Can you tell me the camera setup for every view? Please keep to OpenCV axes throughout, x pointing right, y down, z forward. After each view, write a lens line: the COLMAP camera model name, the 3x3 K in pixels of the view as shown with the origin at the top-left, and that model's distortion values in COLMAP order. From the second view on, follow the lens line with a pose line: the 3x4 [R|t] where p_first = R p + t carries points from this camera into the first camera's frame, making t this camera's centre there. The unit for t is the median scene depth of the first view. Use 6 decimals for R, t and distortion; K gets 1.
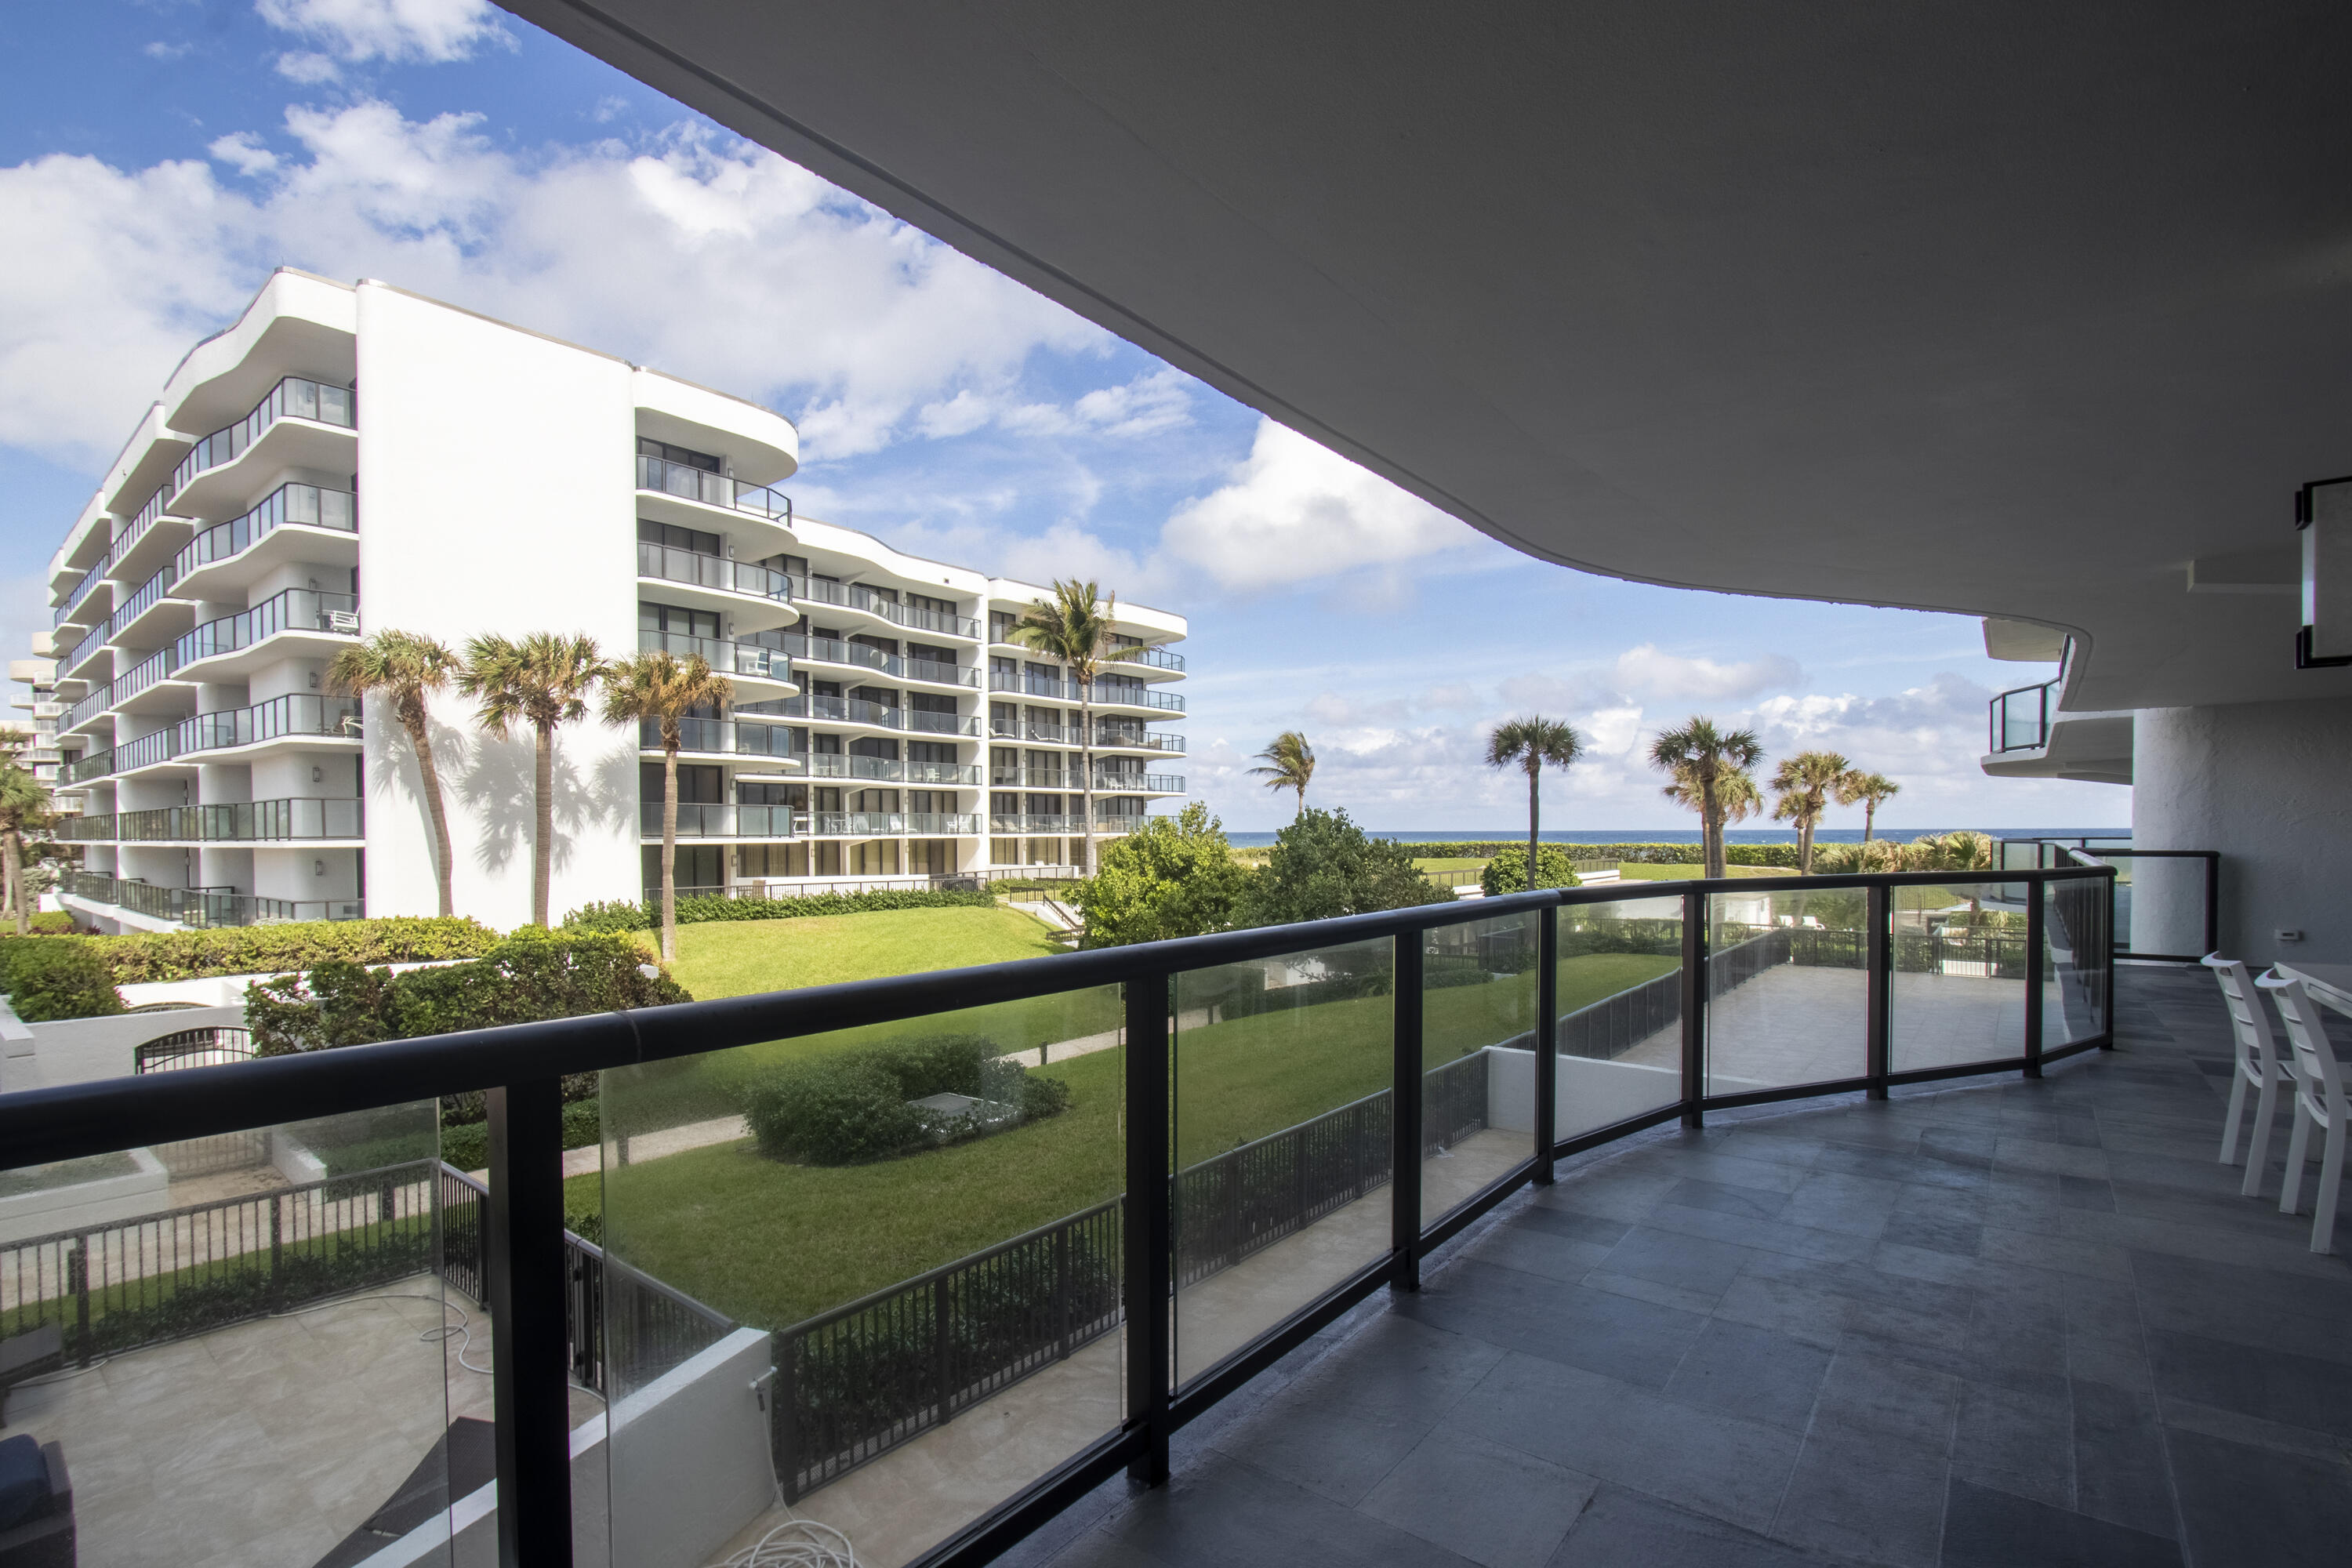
lens RADIAL K [[1080.8, 0, 1136.7], [0, 1080.8, 828.9], [0, 0, 1]] dist [-0.012643, -0.000353]
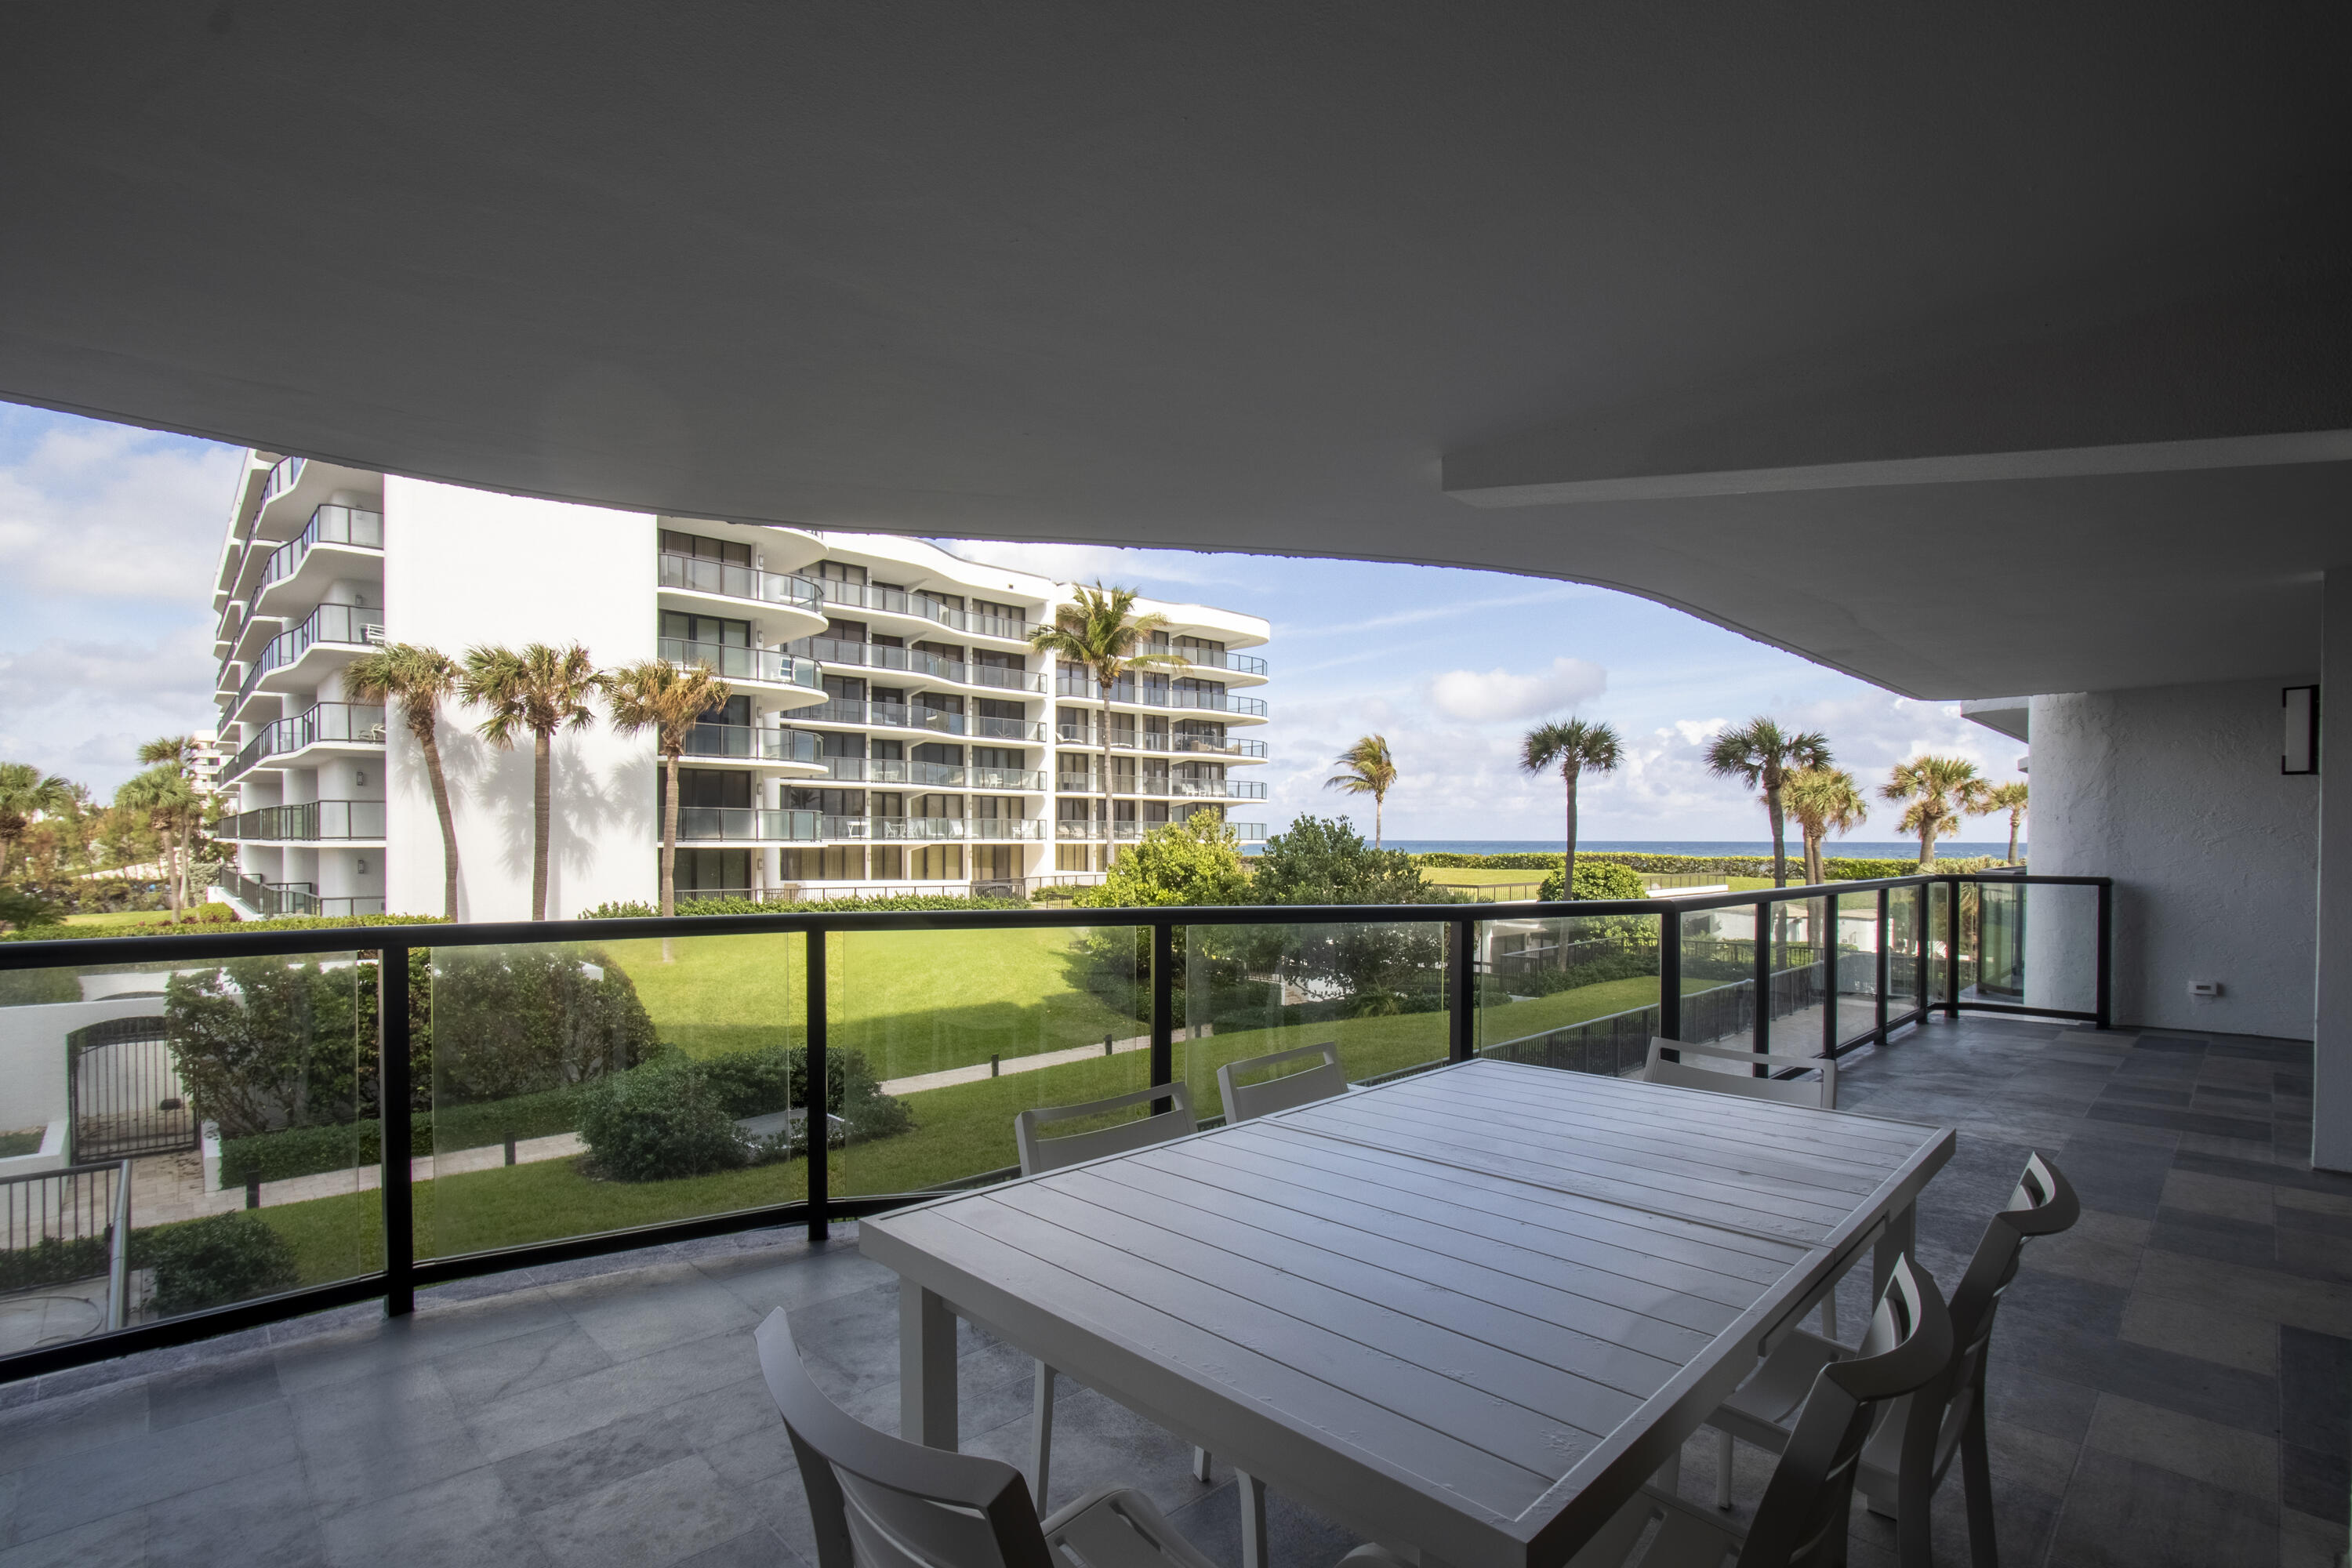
lens RADIAL K [[1080.8, 0, 1135.4], [0, 1080.8, 838.2], [0, 0, 1]] dist [-0.012643, -0.000353]
pose [[0.991724, 0.008470, -0.128105, 0.085003], [-0.008113, 0.999962, 0.003305, -0.000994], [0.128128, -0.002239, 0.991755, 0.027831]]
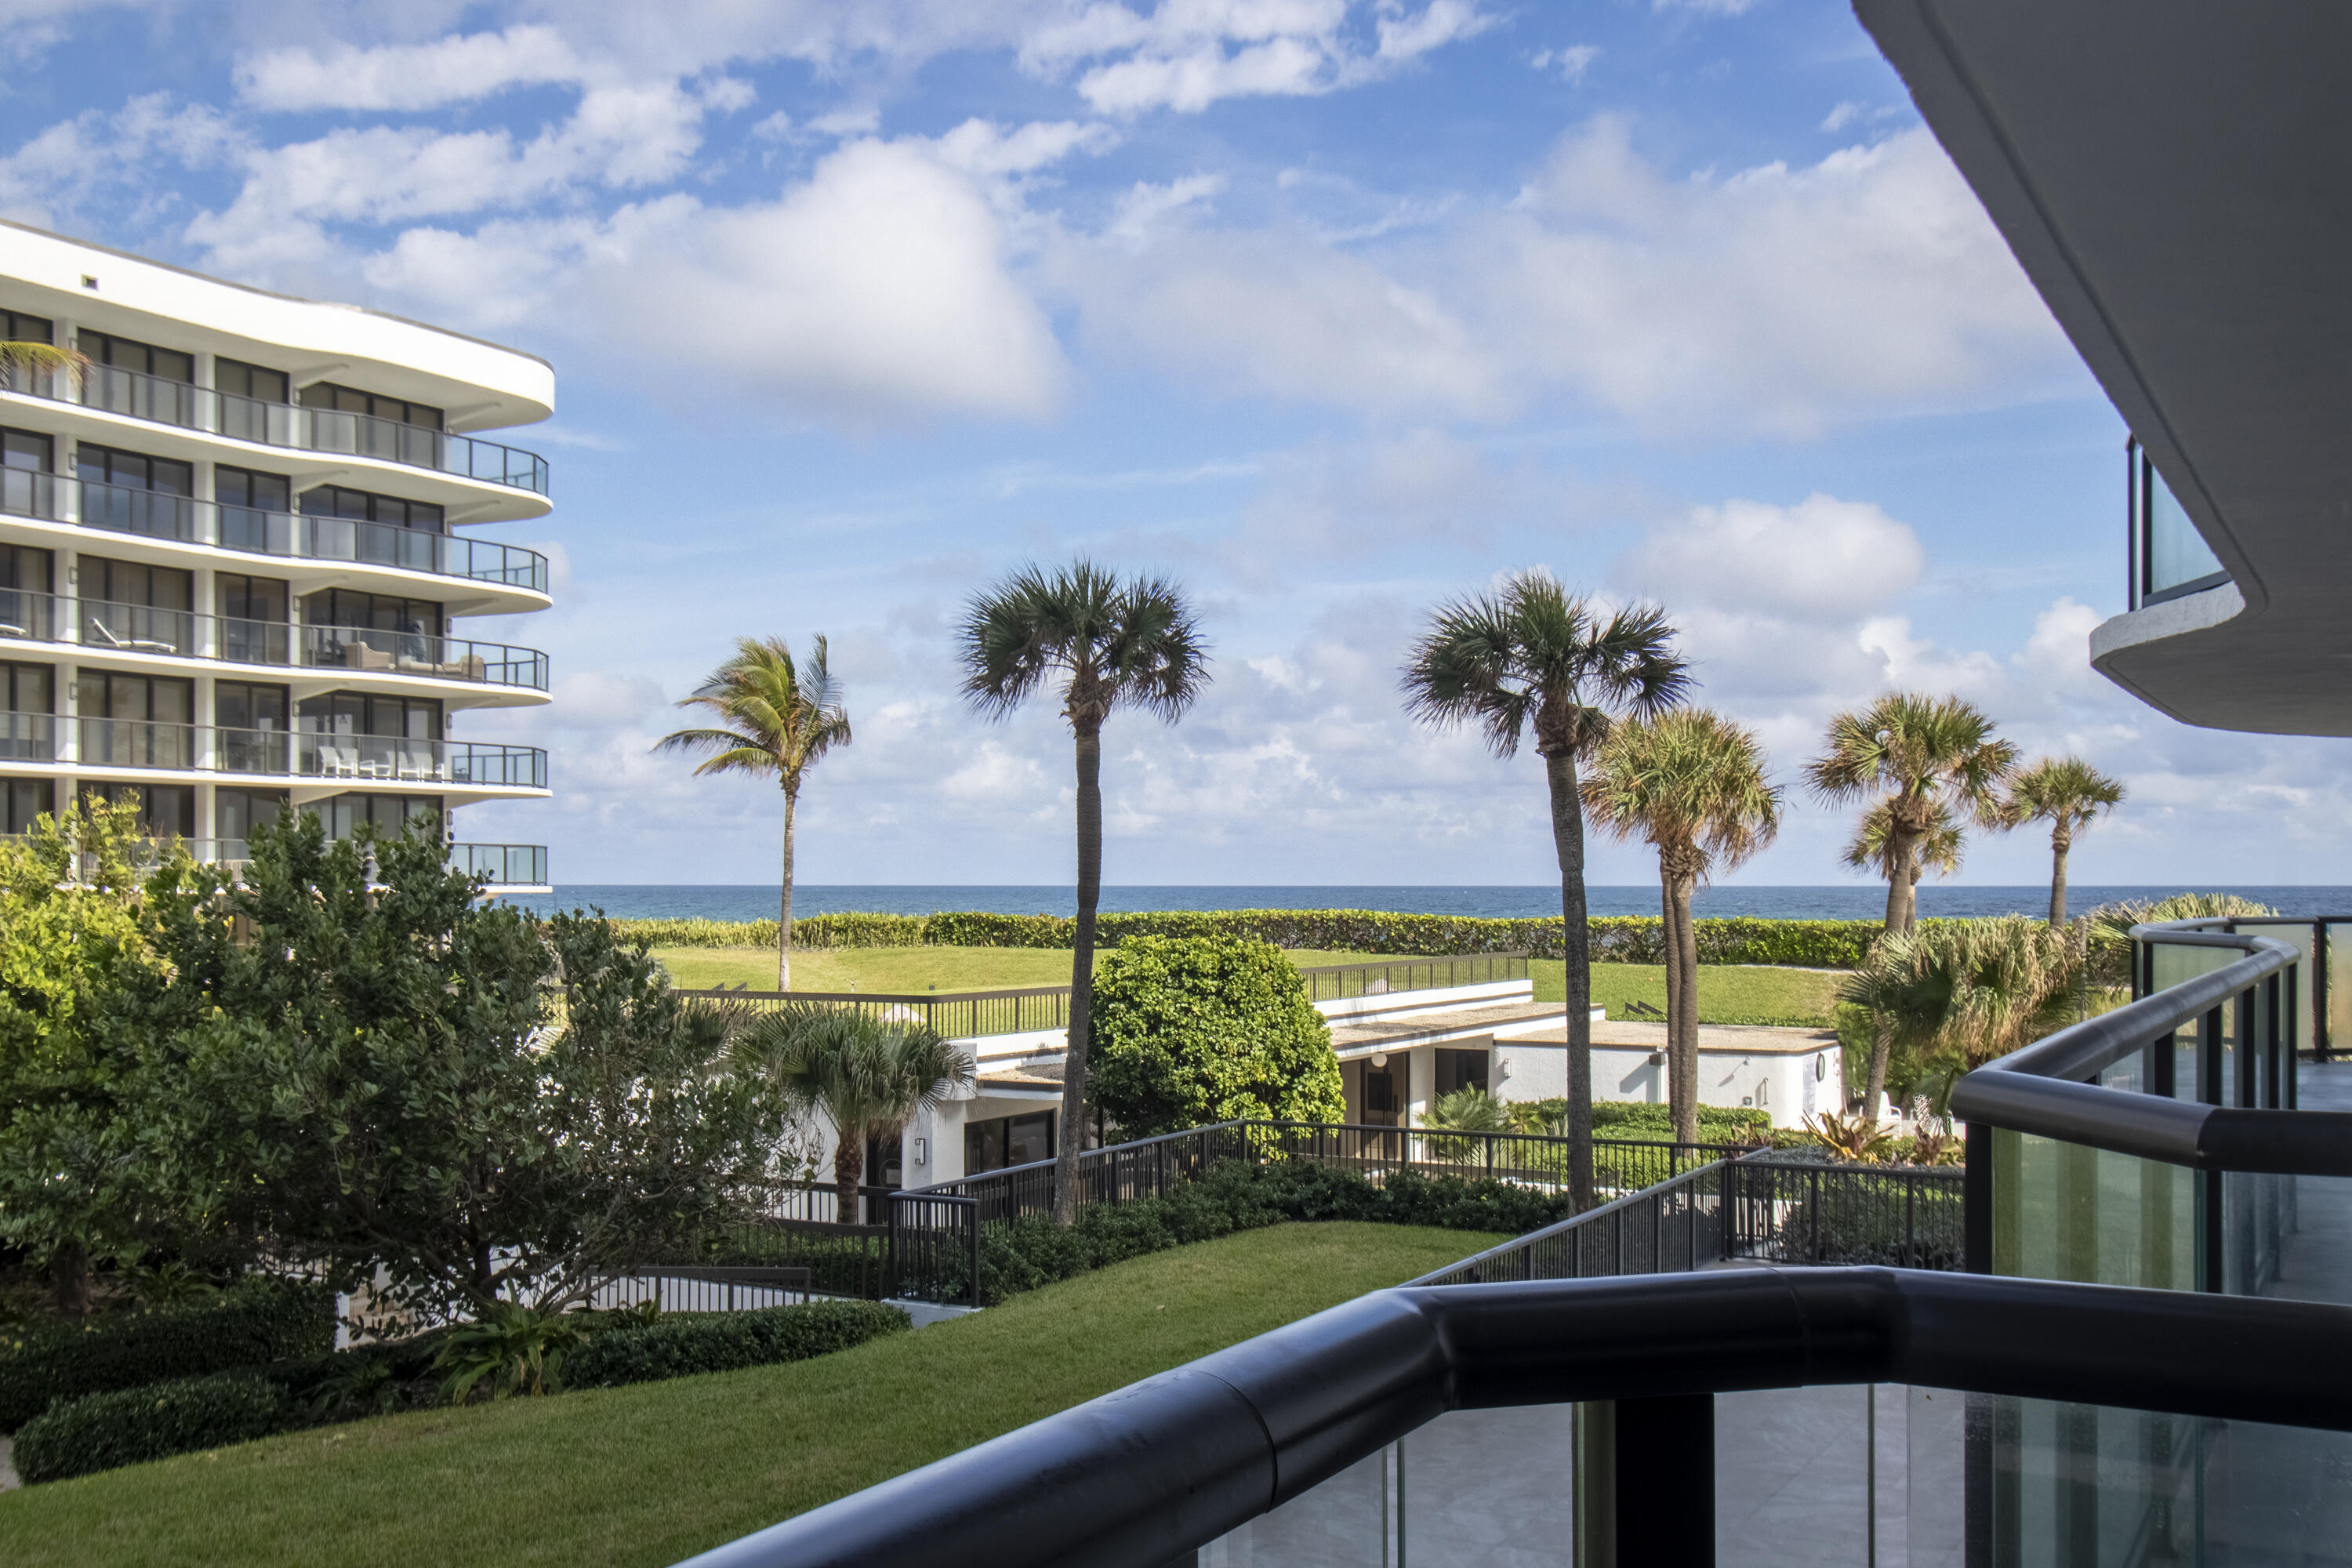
lens RADIAL K [[2244.0, 0, 1091.0], [0, 2244.0, 850.1], [0, 0, 1]] dist [0.002604, 0.000000]
pose [[0.987726, 0.008444, 0.155968, 0.187264], [-0.006578, 0.999901, -0.012477, -0.000815], [-0.156057, 0.011298, 0.987683, 0.202762]]
